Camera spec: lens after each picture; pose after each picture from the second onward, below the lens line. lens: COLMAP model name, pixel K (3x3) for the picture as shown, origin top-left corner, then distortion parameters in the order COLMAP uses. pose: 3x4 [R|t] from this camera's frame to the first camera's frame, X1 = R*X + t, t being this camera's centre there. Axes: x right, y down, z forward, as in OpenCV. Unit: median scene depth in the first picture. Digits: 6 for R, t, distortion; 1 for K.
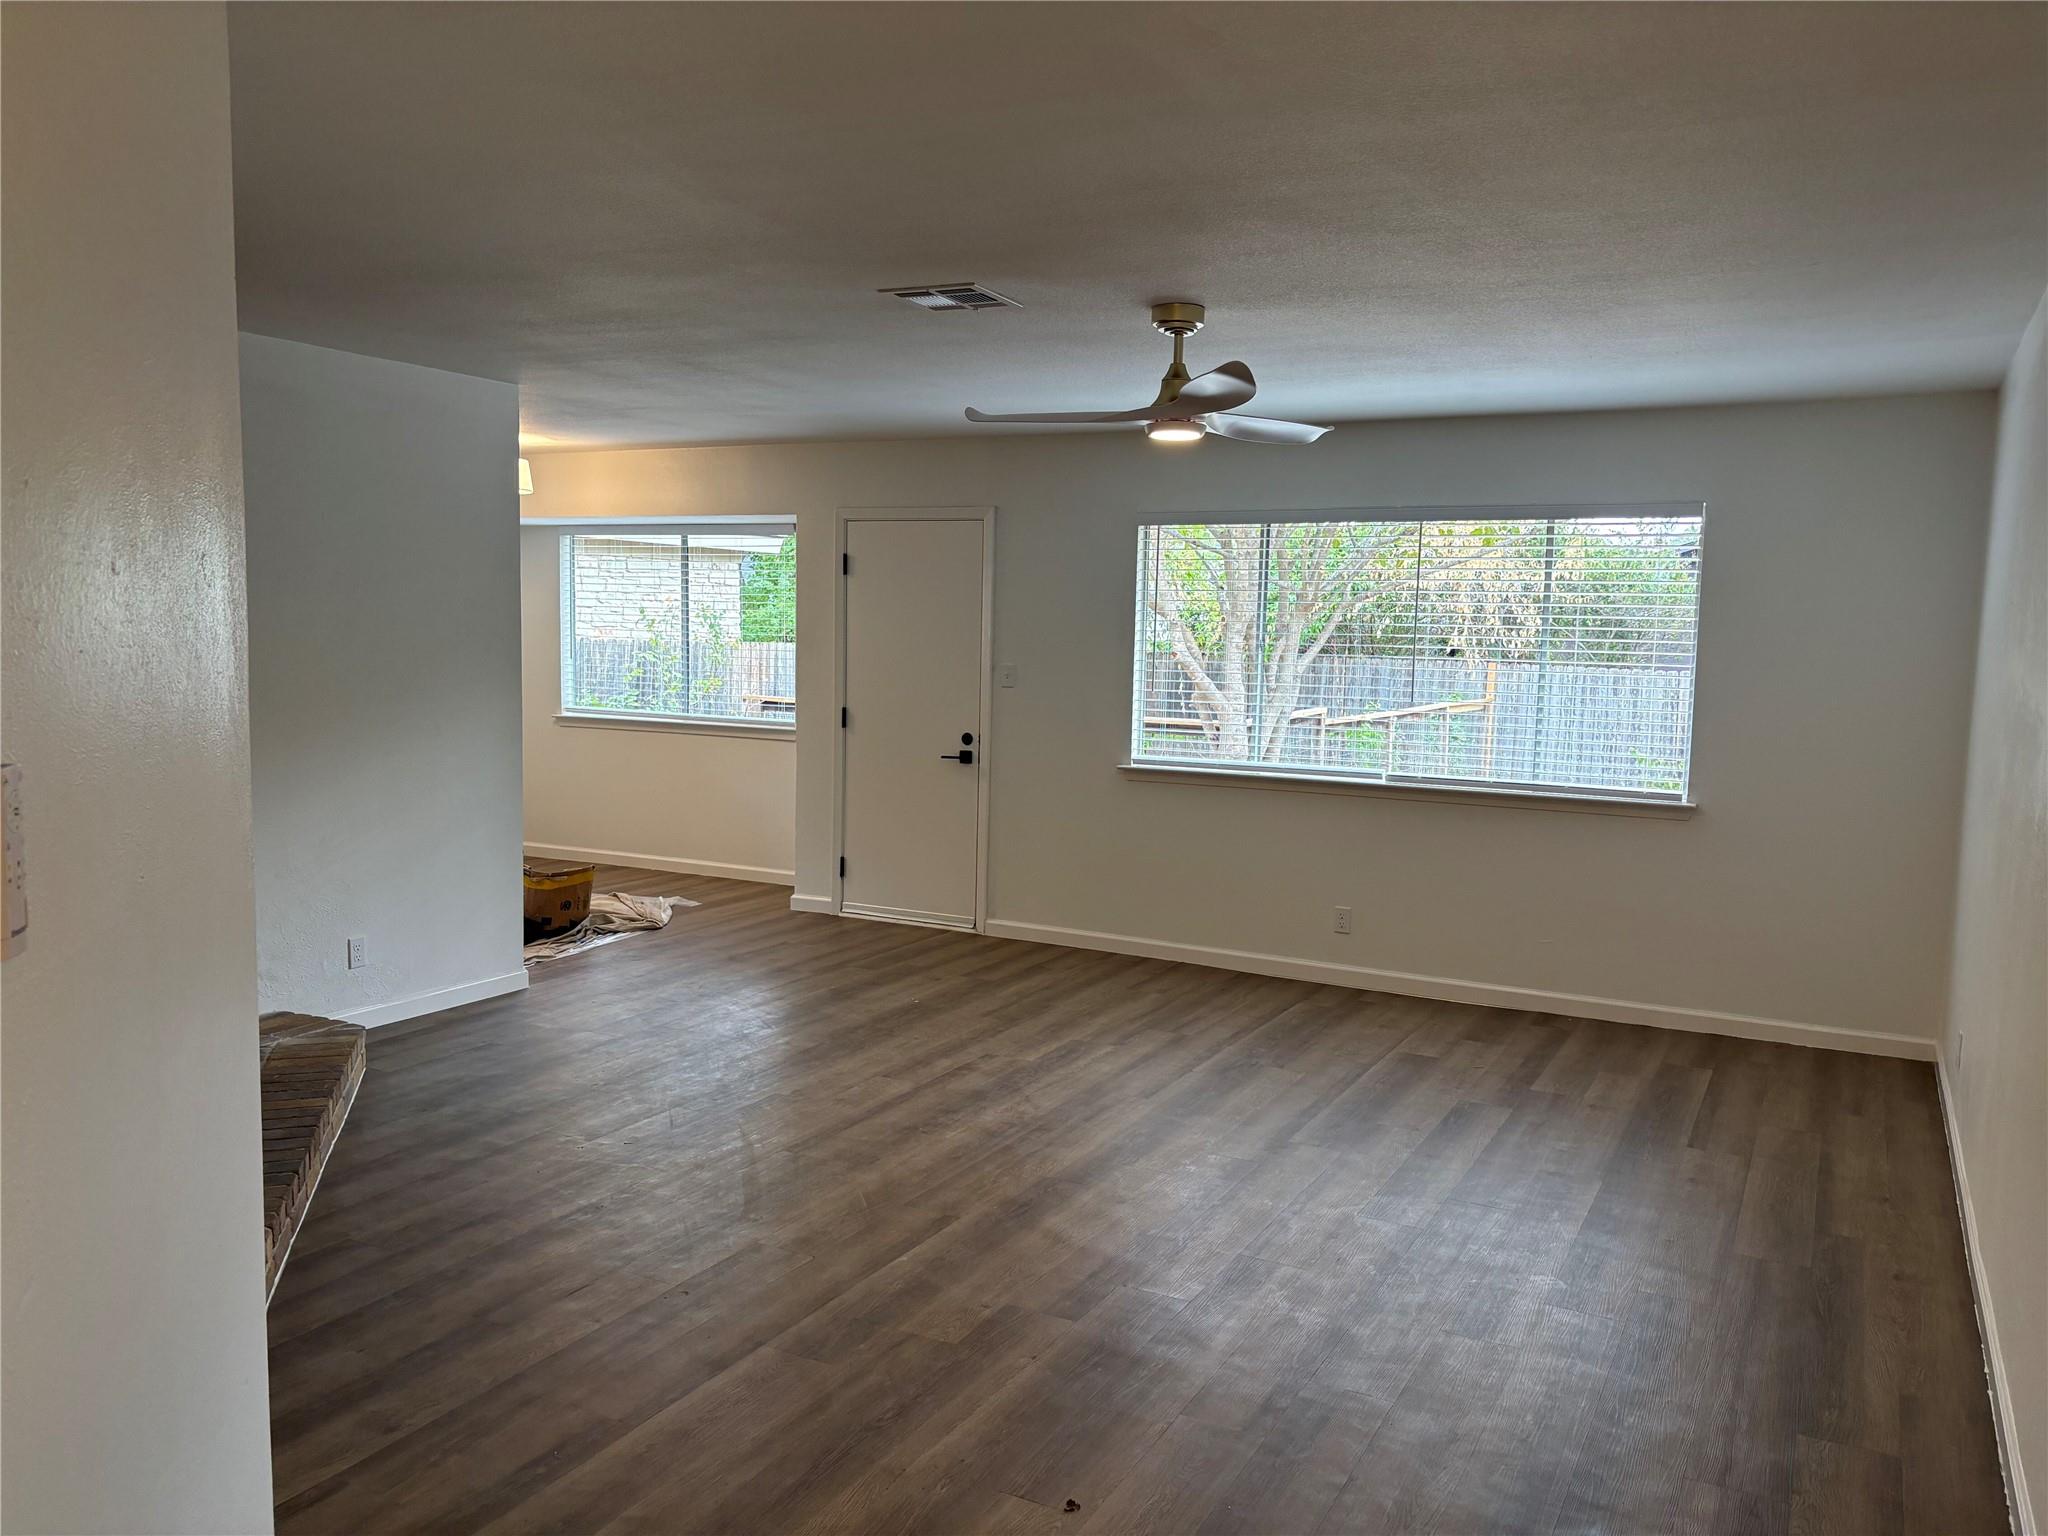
lens RADIAL K [[1561.0, 0, 1040.5], [0, 1561.0, 767.5], [0, 0, 1]] dist [0.043927, -0.000532]
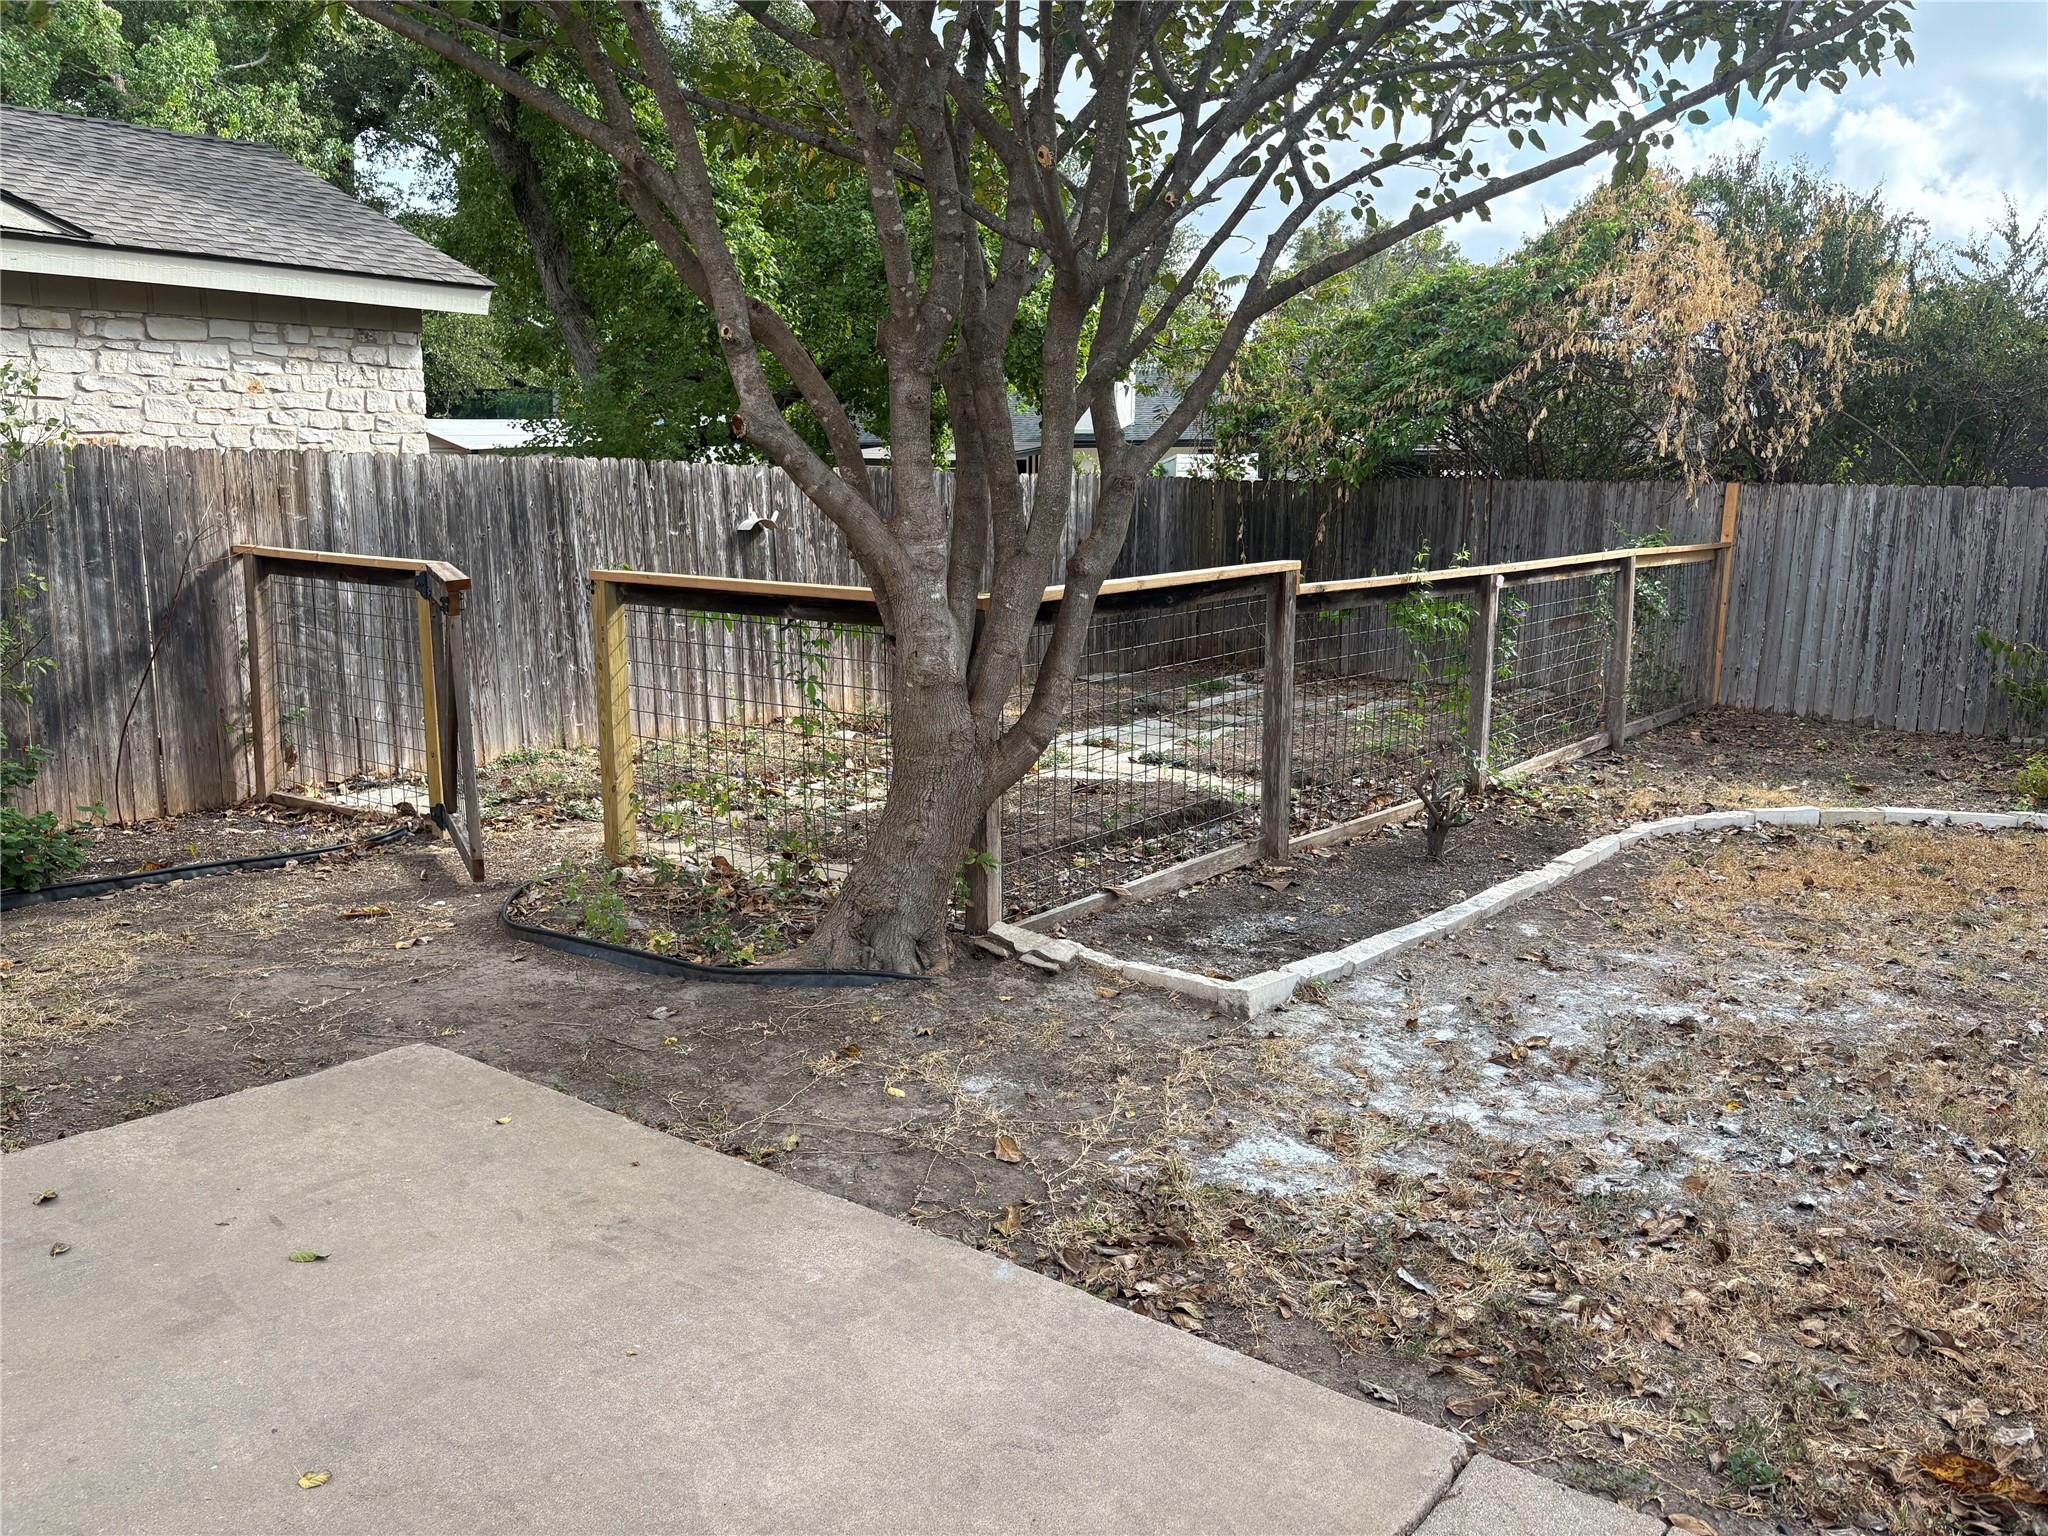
lens RADIAL K [[1561.0, 0, 1018.8], [0, 1561.0, 765.4], [0, 0, 1]] dist [0.043927, -0.000532]
pose [[0.985753, 0.011695, -0.167793, 0.190108], [0.003053, 0.996171, 0.087368, -0.019112], [0.168172, -0.086636, 0.981943, 0.548061]]
